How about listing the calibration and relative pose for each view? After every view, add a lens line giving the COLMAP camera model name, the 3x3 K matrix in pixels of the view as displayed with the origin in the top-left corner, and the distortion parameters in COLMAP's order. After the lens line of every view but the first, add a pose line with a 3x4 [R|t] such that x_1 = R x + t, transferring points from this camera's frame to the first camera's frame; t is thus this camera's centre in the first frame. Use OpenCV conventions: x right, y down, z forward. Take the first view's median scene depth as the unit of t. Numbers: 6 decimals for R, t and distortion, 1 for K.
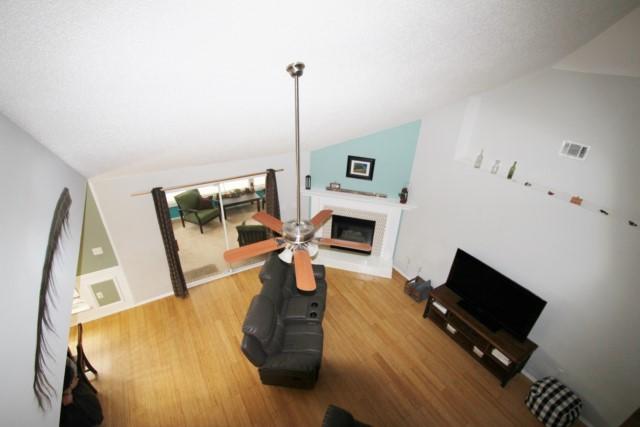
lens RADIAL K [[295.2, 0, 323.0], [0, 295.2, 215.2], [0, 0, 1]] dist [-0.016475, -0.000543]
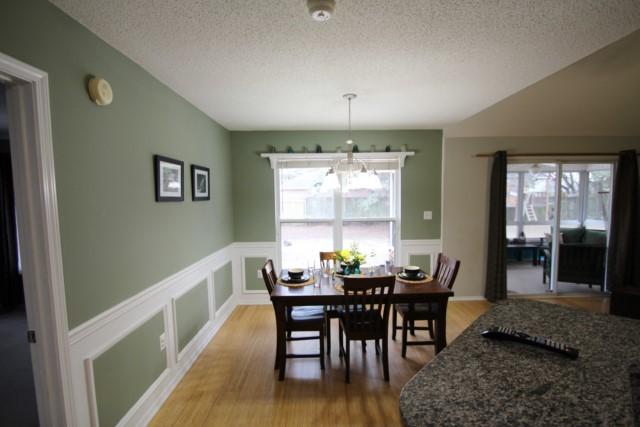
lens RADIAL K [[295.2, 0, 321.6], [0, 295.2, 216.1], [0, 0, 1]] dist [-0.016475, -0.000543]
pose [[0.853114, -0.026749, -0.521039, -0.452401], [-0.204053, 0.902025, -0.380411, 0.443879], [0.480166, 0.430854, 0.764072, 0.084520]]
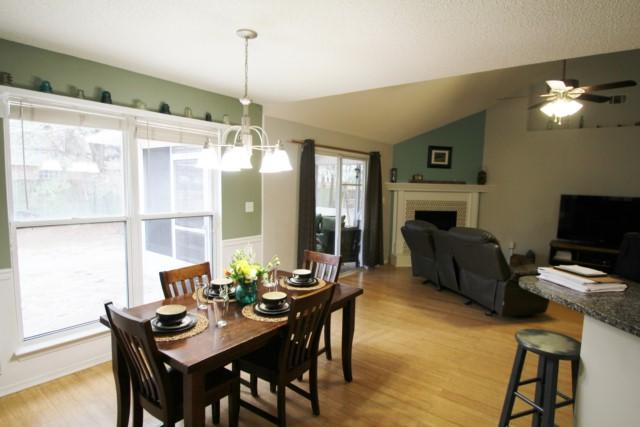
lens RADIAL K [[349.4, 0, 319.0], [0, 349.4, 214.7], [0, 0, 1]] dist [-0.022014, -0.000966]
pose [[0.936371, -0.053029, 0.346984, -0.733695], [0.186028, 0.913251, -0.362444, 0.406966], [-0.297663, 0.403931, 0.865007, 0.119248]]
